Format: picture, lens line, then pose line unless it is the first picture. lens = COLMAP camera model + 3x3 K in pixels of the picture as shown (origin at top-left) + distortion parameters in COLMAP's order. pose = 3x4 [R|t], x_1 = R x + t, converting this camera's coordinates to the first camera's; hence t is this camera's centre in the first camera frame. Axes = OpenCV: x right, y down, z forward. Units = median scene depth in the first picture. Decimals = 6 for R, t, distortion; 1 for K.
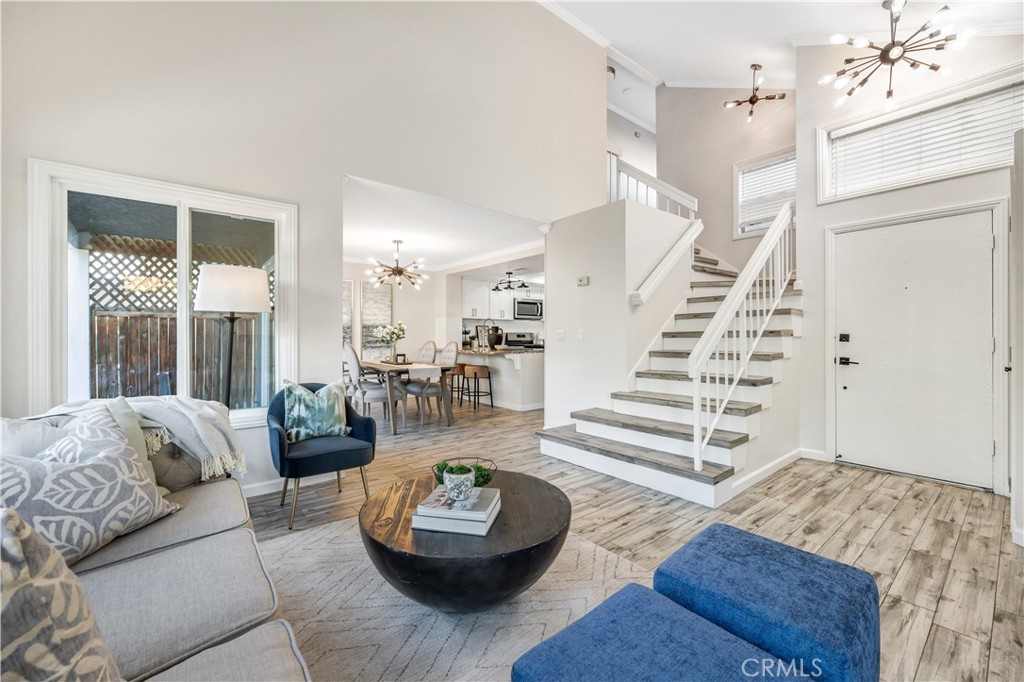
lens RADIAL K [[419.7, 0, 504.4], [0, 419.7, 336.4], [0, 0, 1]] dist [-0.001668, 0.000406]
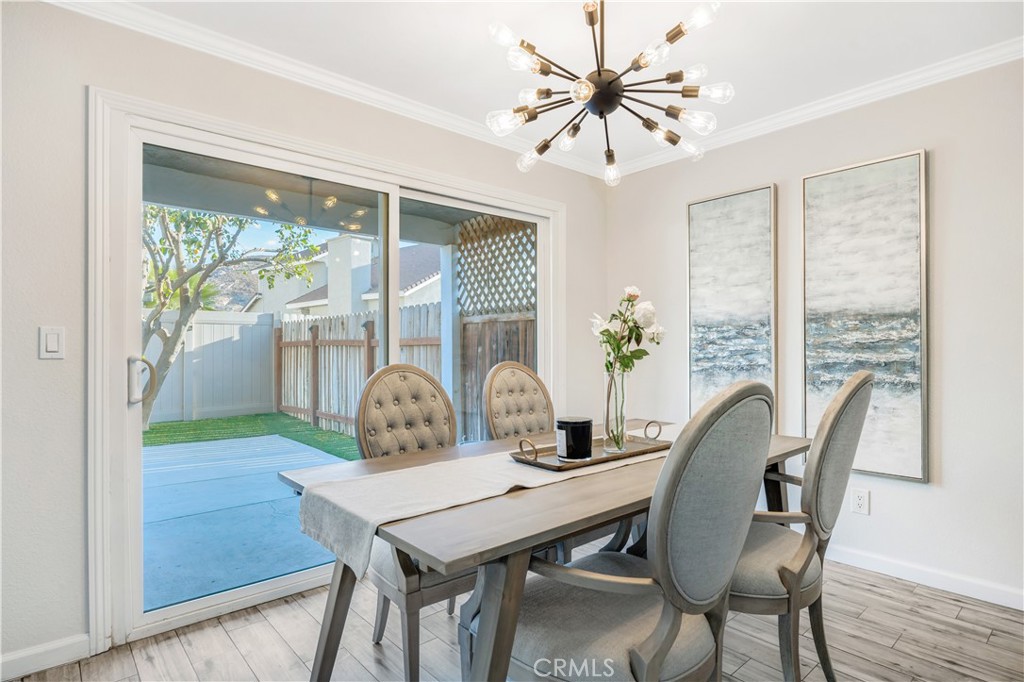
lens RADIAL K [[533.6, 0, 512.3], [0, 533.6, 352.1], [0, 0, 1]] dist [-0.023813, 0.001616]
pose [[0.050645, 0.009626, -0.998670, 0.056437], [0.004728, 0.999940, 0.009878, -0.001834], [0.998706, -0.005222, 0.050596, 0.763941]]
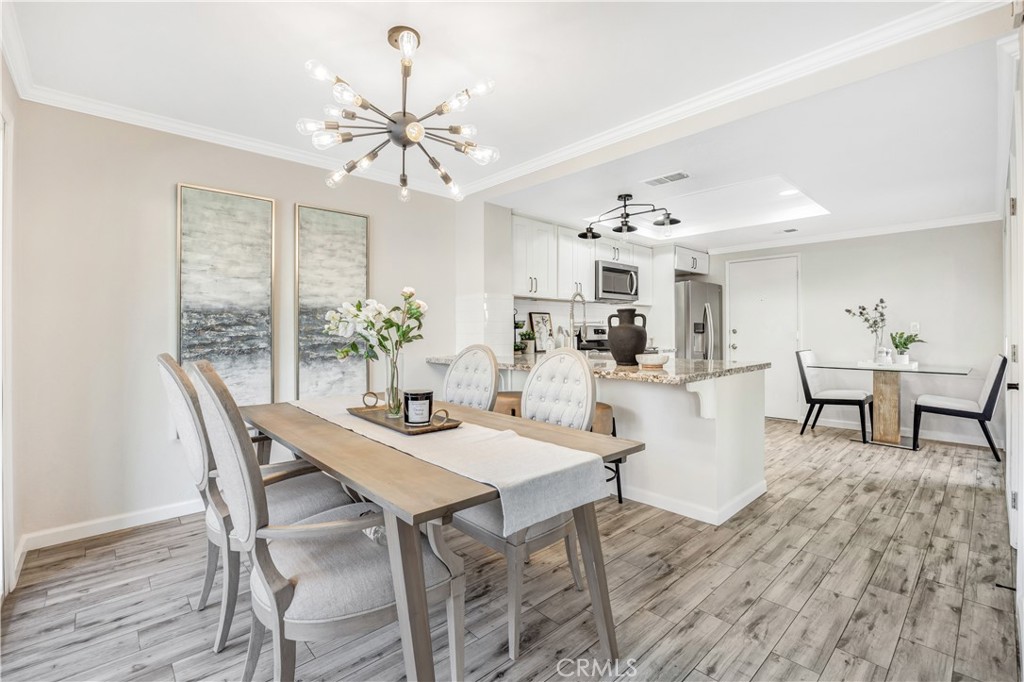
lens RADIAL K [[462.1, 0, 507.0], [0, 462.1, 328.4], [0, 0, 1]] dist [-0.016327, -0.000396]
pose [[0.996988, -0.002267, 0.077517, -0.166958], [0.002861, 0.999967, -0.007555, -0.001336], [-0.077497, 0.007754, 0.996962, 0.526544]]
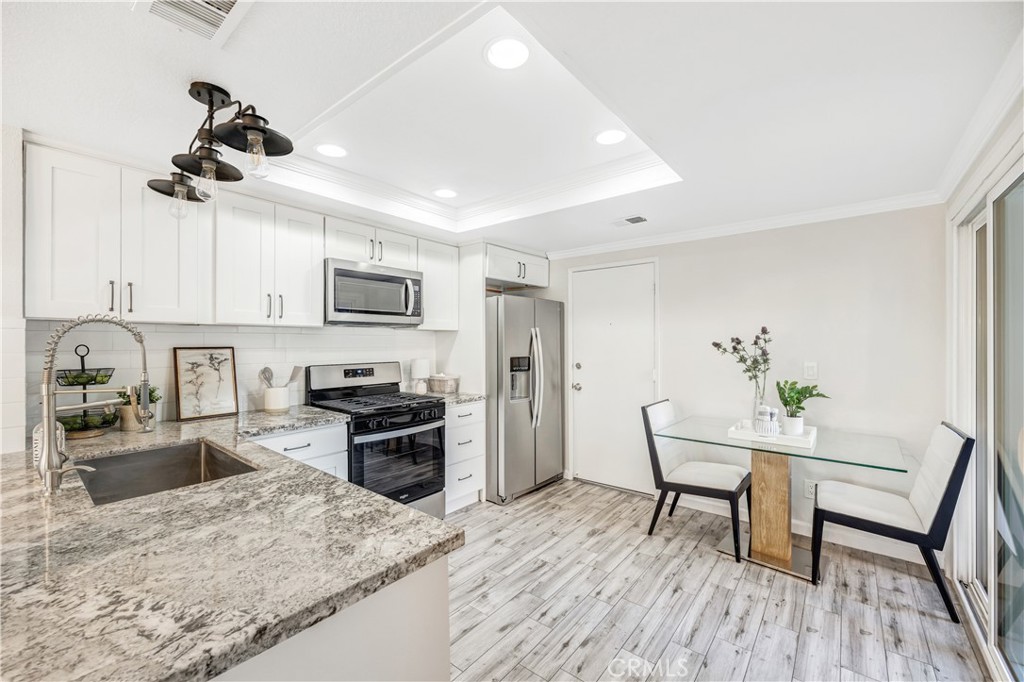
lens RADIAL K [[419.7, 0, 515.5], [0, 419.7, 340.1], [0, 0, 1]] dist [-0.001668, 0.000406]
pose [[0.974236, -0.000613, 0.225531, 0.113314], [0.001666, 0.999989, -0.004483, -0.034114], [-0.225525, 0.004743, 0.974226, 0.817215]]
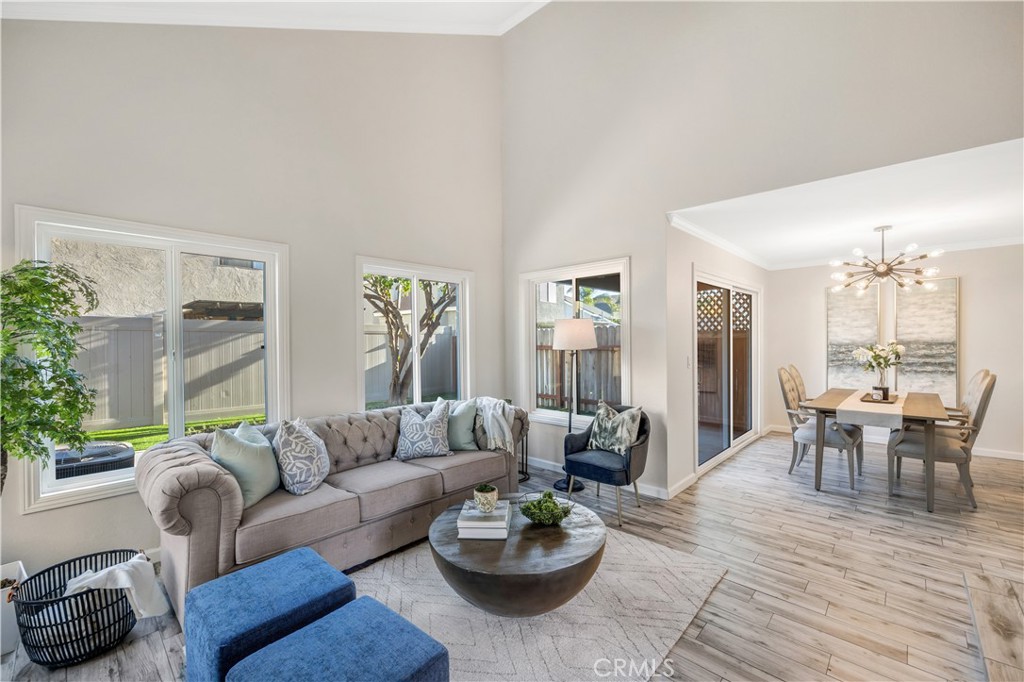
lens RADIAL K [[419.7, 0, 518.4], [0, 419.7, 343.7], [0, 0, 1]] dist [-0.001668, 0.000406]
pose [[0.143529, 0.007779, -0.989616, 0.300420], [0.009170, 0.999916, 0.009190, -0.035261], [0.989604, -0.010393, 0.143446, 0.236877]]
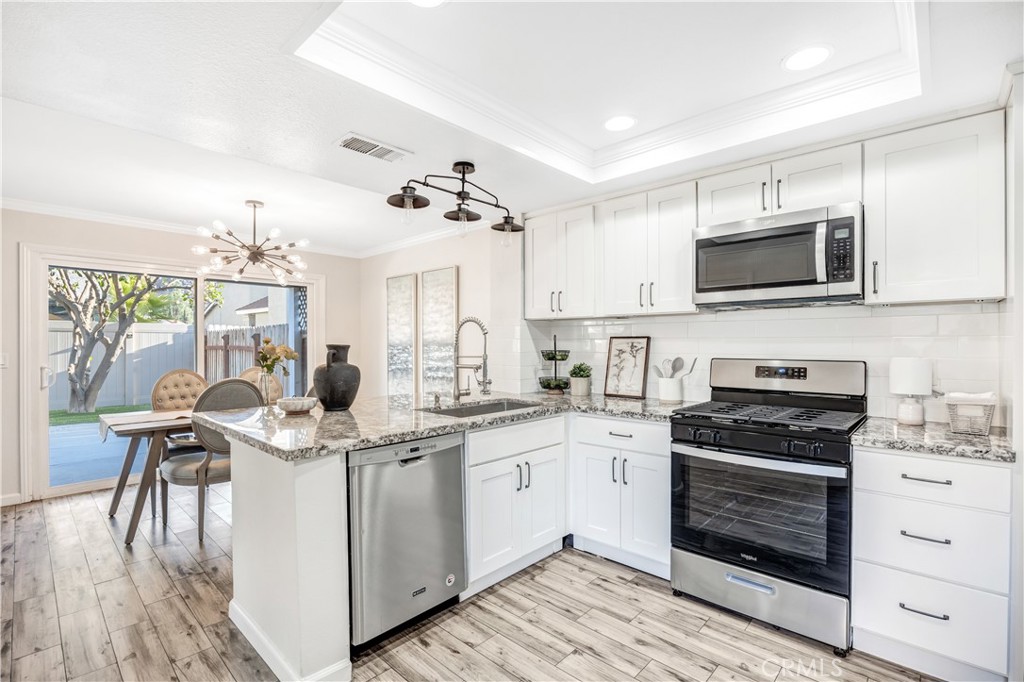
lens RADIAL K [[462.1, 0, 507.8], [0, 462.1, 351.4], [0, 0, 1]] dist [-0.016327, -0.000396]
pose [[0.142625, 0.016878, -0.989633, 0.368341], [0.001690, 0.999849, 0.017296, -0.023810], [0.989775, -0.004139, 0.142575, 1.039392]]
